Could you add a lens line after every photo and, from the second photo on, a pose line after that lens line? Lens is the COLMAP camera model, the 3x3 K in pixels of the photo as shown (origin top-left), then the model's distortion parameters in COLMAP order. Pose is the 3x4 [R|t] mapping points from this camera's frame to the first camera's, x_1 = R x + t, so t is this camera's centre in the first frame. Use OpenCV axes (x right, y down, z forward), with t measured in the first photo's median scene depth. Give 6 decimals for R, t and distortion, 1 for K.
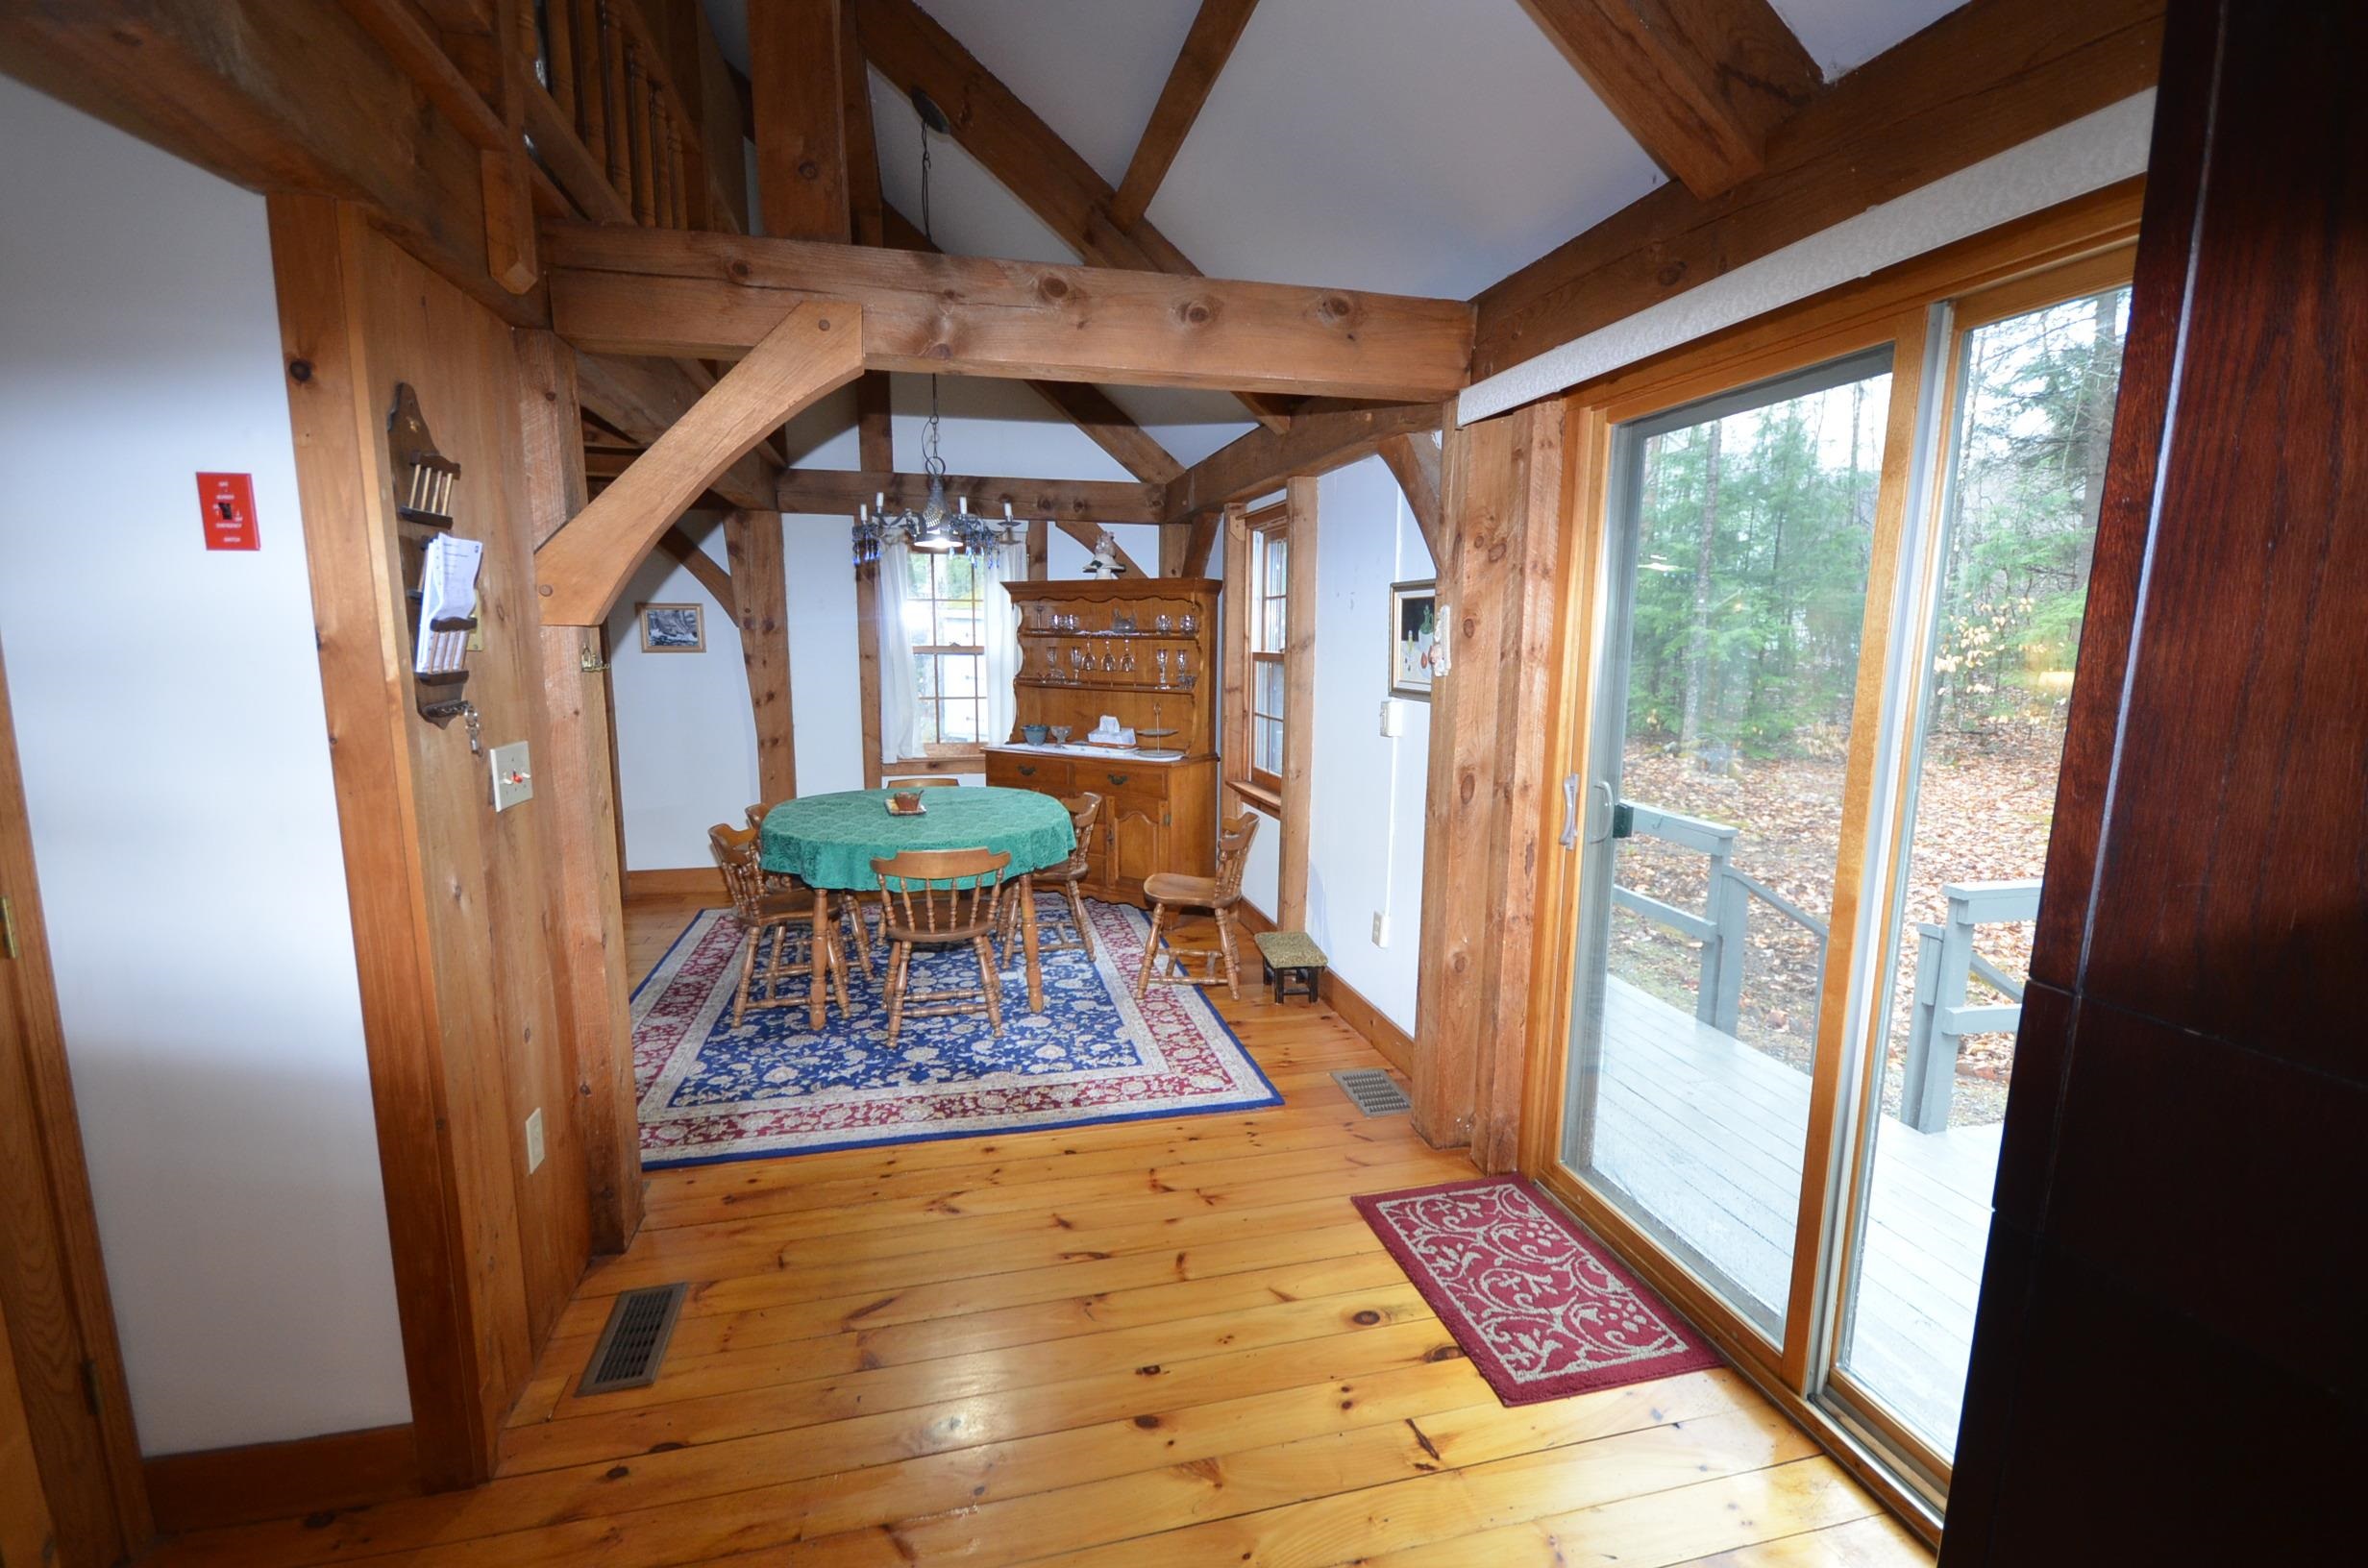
lens RADIAL K [[1070.7, 0, 1210.3], [0, 1070.7, 807.5], [0, 0, 1]] dist [-0.001600, 0.000027]
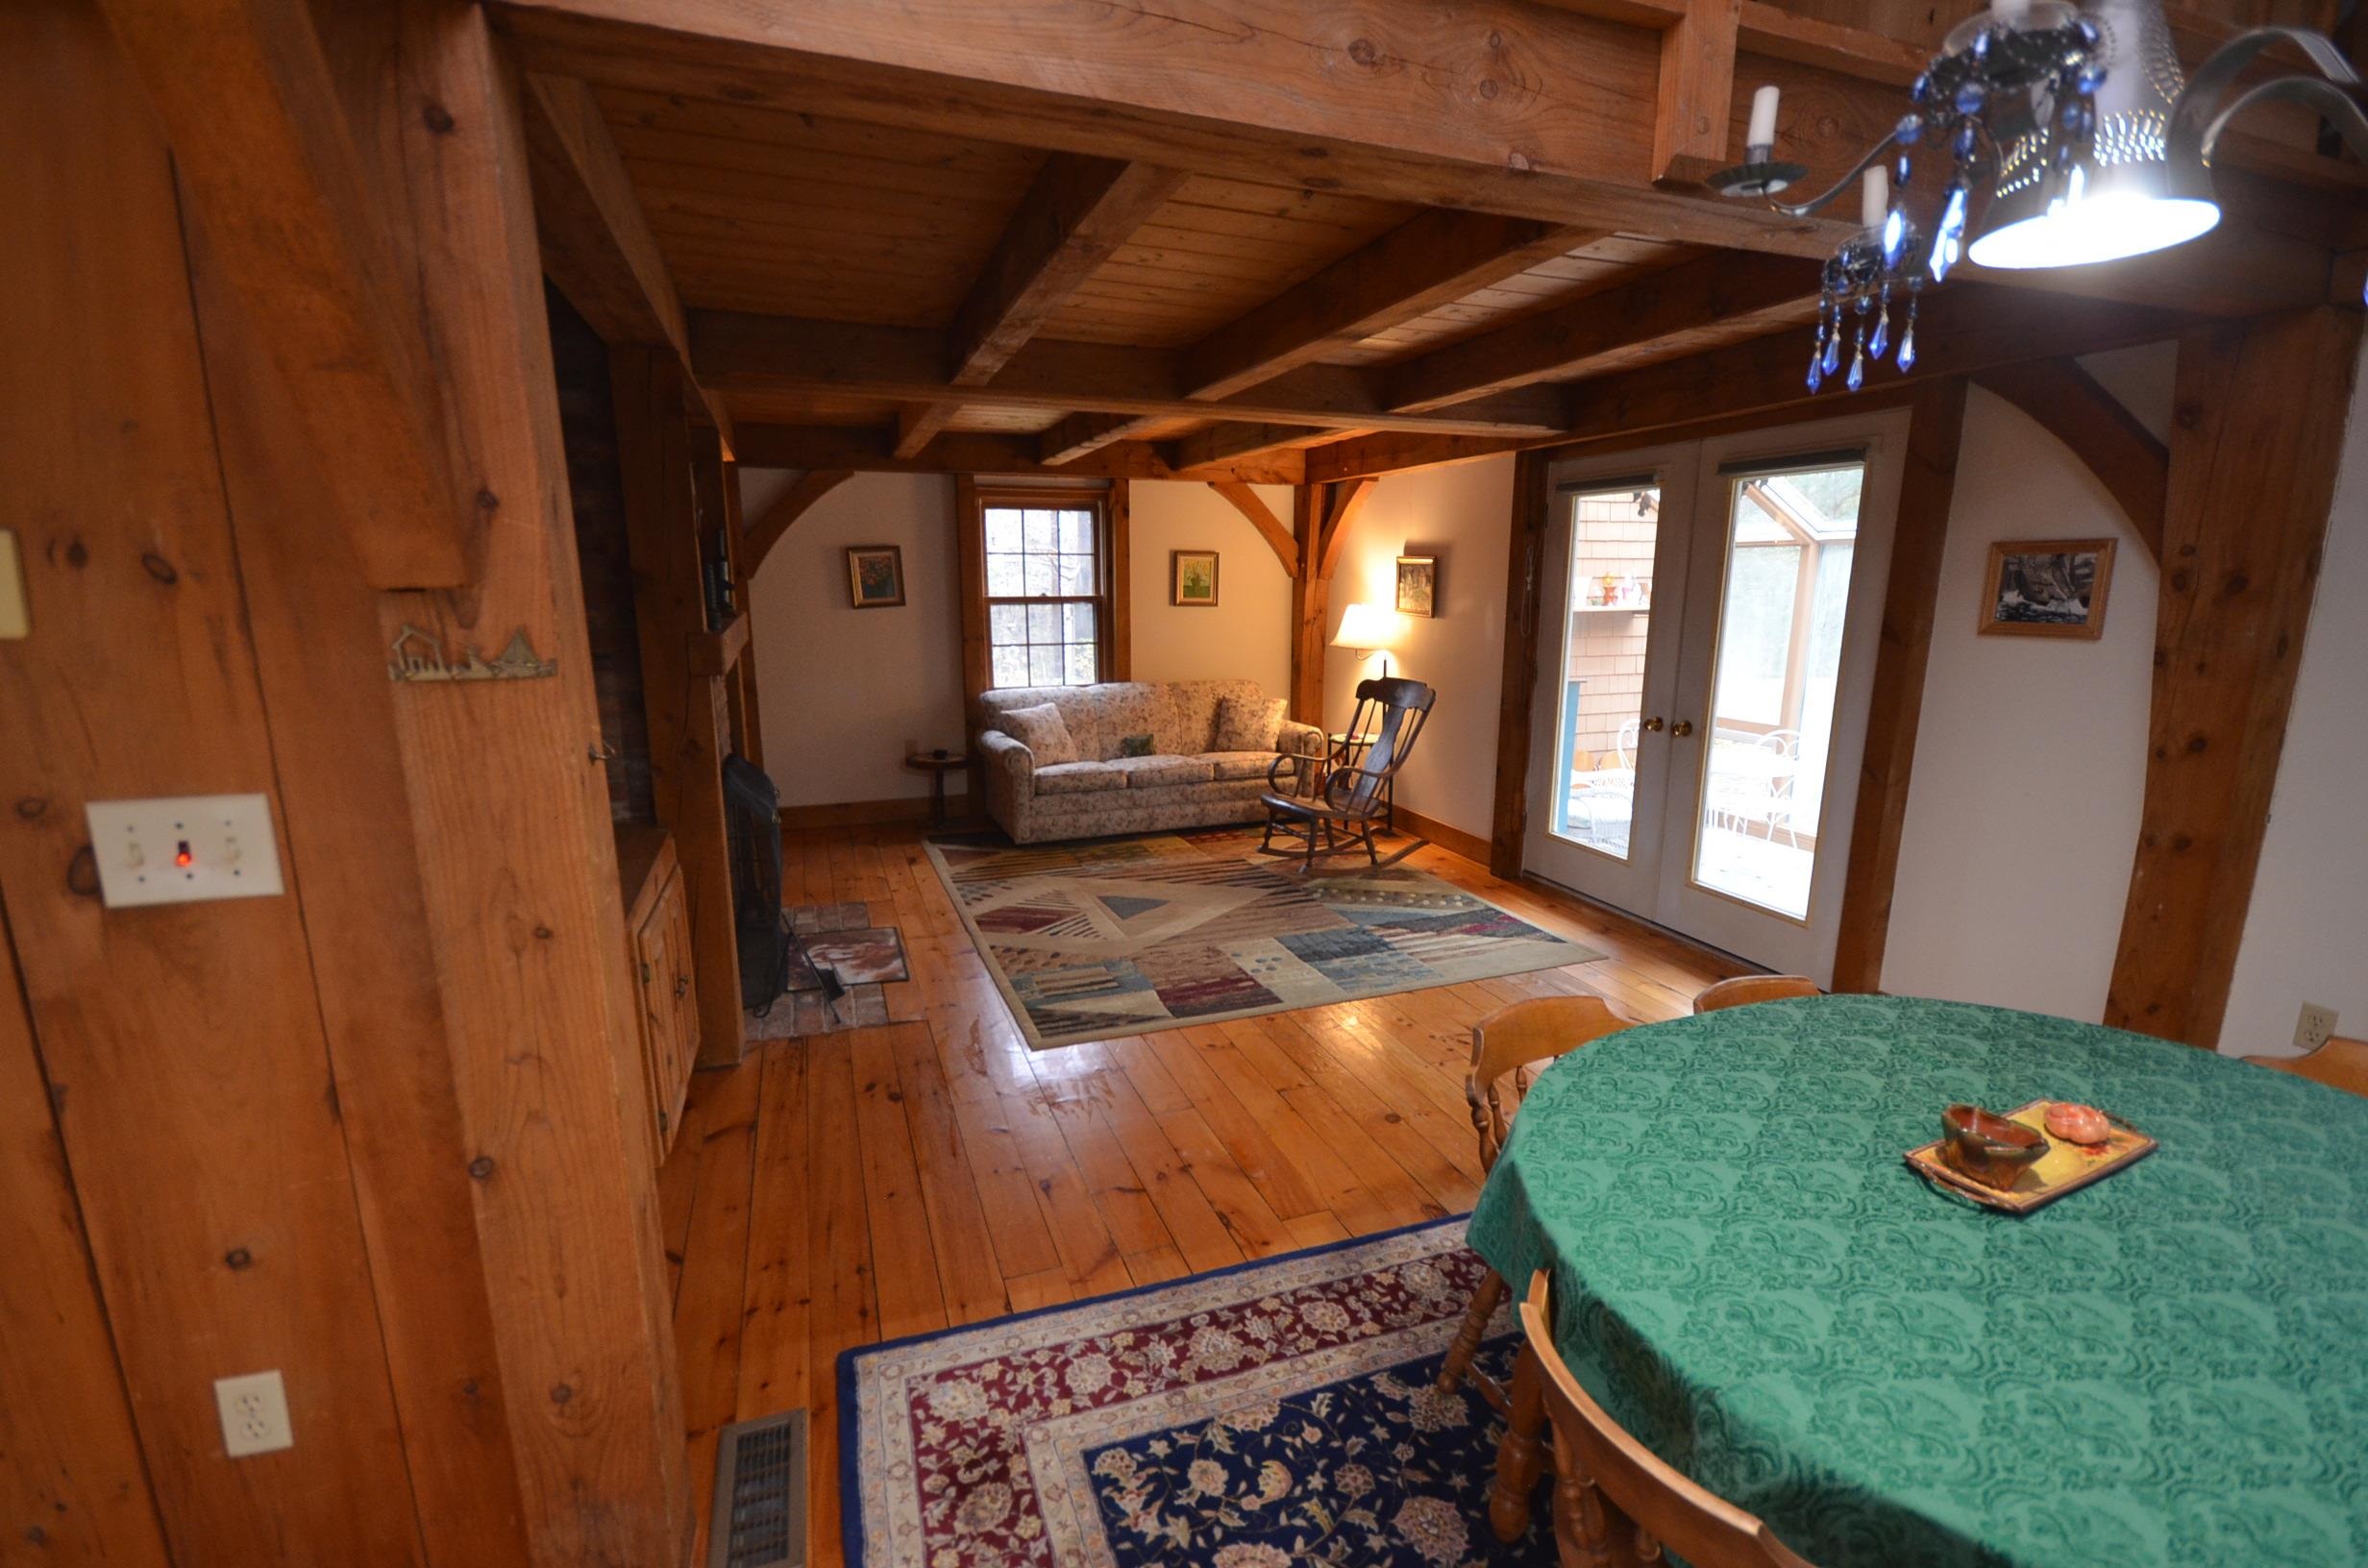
lens RADIAL K [[1066.9, 0, 1198.5], [0, 1066.9, 807.2], [0, 0, 1]] dist [-0.001288, -0.000193]
pose [[0.104519, 0.203719, -0.973434, -0.024296], [-0.167198, 0.968463, 0.184726, -0.138526], [0.980368, 0.143449, 0.135284, 0.814633]]
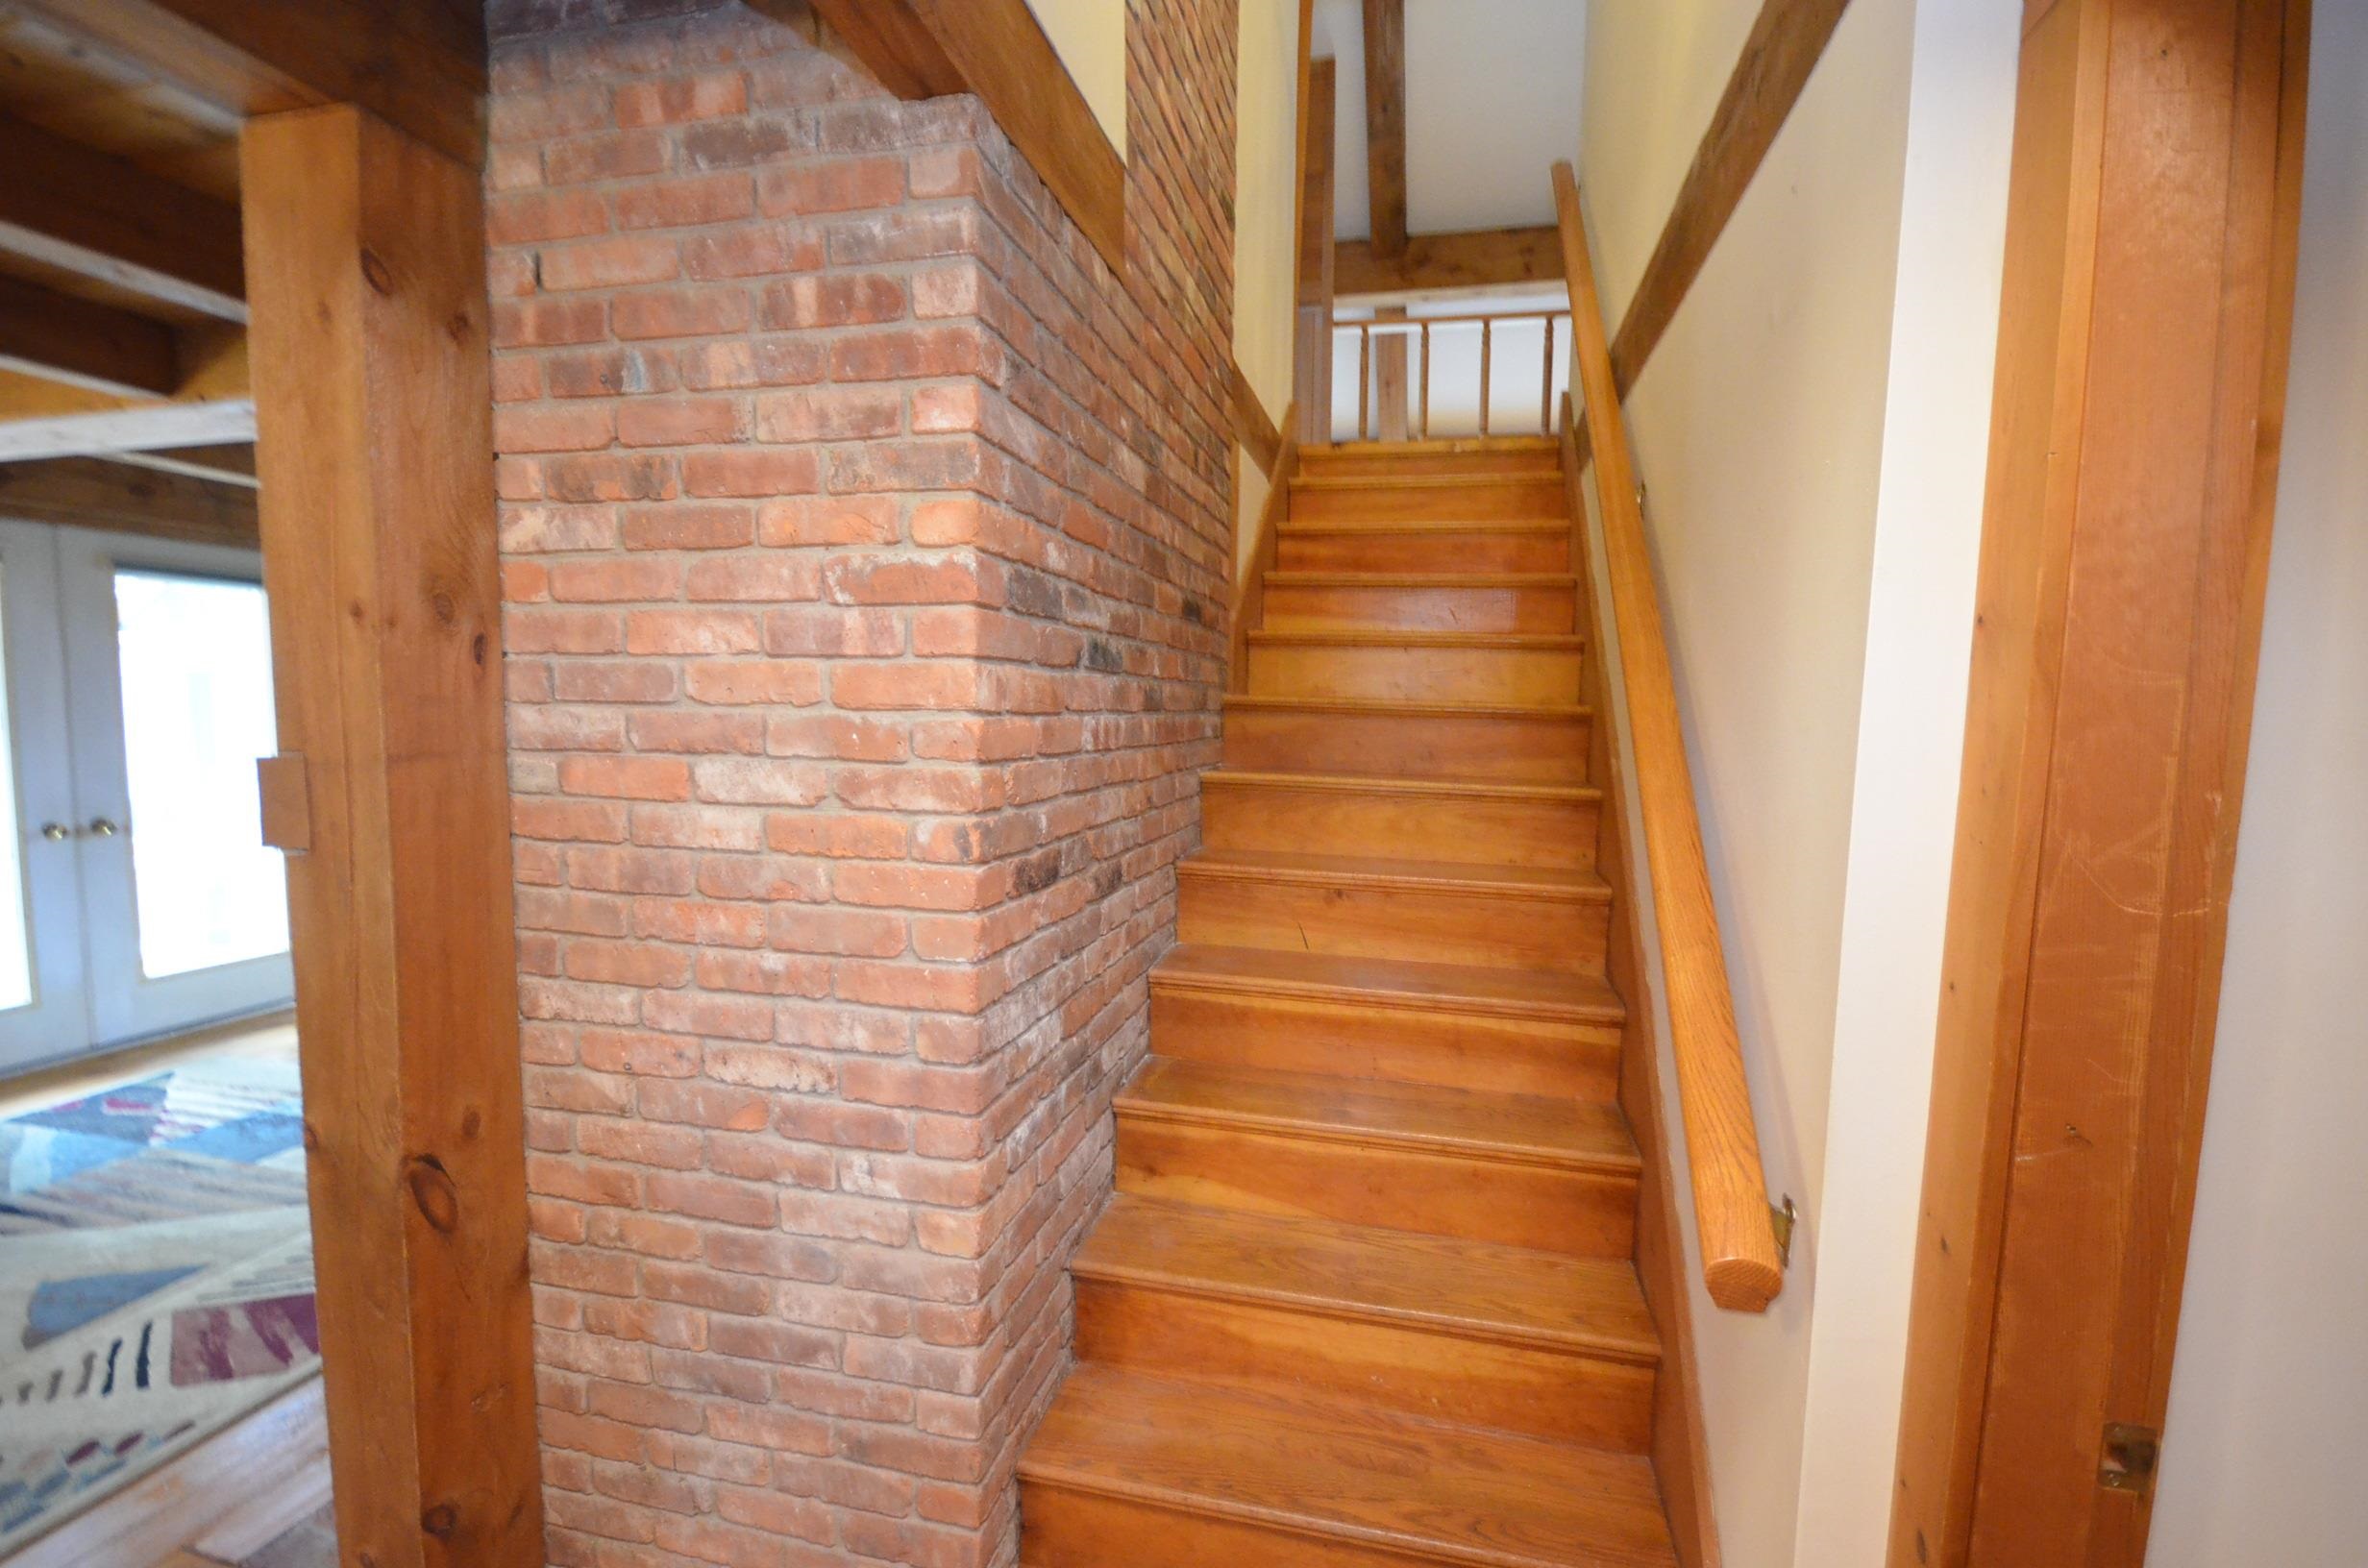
lens RADIAL K [[1060.4, 0, 1204.8], [0, 1060.4, 811.3], [0, 0, 1]] dist [0.010506, -0.012364]
pose [[0.462322, -0.085725, 0.882558, -1.506249], [0.134490, 0.990580, 0.025766, 0.009151], [-0.876453, 0.106783, 0.469496, -0.011272]]
